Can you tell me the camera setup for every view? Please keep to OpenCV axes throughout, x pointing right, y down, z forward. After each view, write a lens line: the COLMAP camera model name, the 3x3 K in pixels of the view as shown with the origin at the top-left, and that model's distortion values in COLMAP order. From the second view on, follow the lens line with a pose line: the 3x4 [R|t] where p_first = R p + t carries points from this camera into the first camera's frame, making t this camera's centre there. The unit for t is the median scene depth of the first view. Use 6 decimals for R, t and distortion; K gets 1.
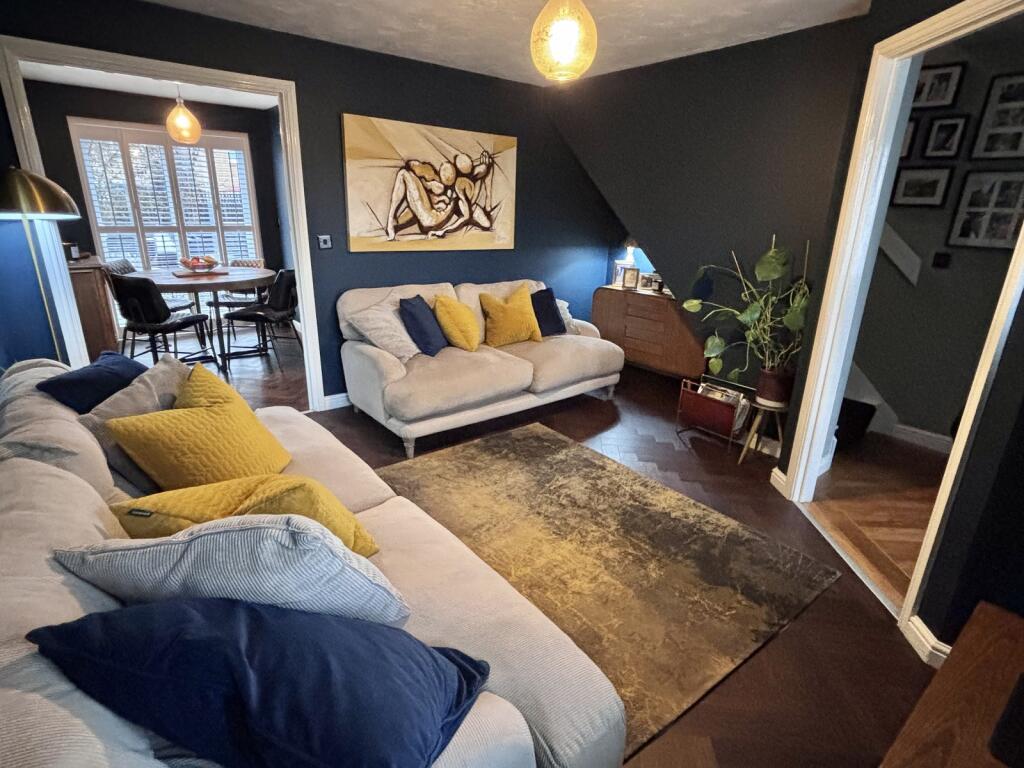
lens RADIAL K [[530.0, 0, 512.0], [0, 530.0, 384.0], [0, 0, 1]] dist [0.001589, 0.000781]
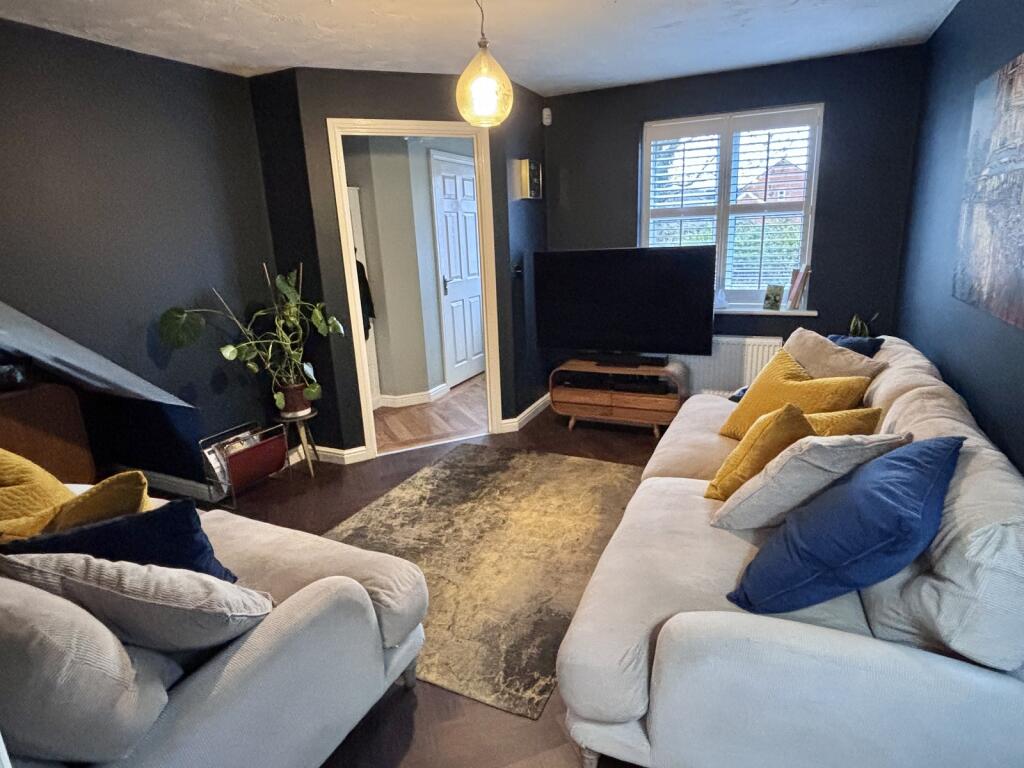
lens RADIAL K [[573.8, 0, 512.0], [0, 573.8, 384.0], [0, 0, 1]] dist [-0.000449, -0.000210]
pose [[-0.459972, -0.226311, 0.858609, -0.842902], [0.317632, 0.861051, 0.397116, -0.411414], [-0.829177, 0.455384, -0.324176, 1.198004]]
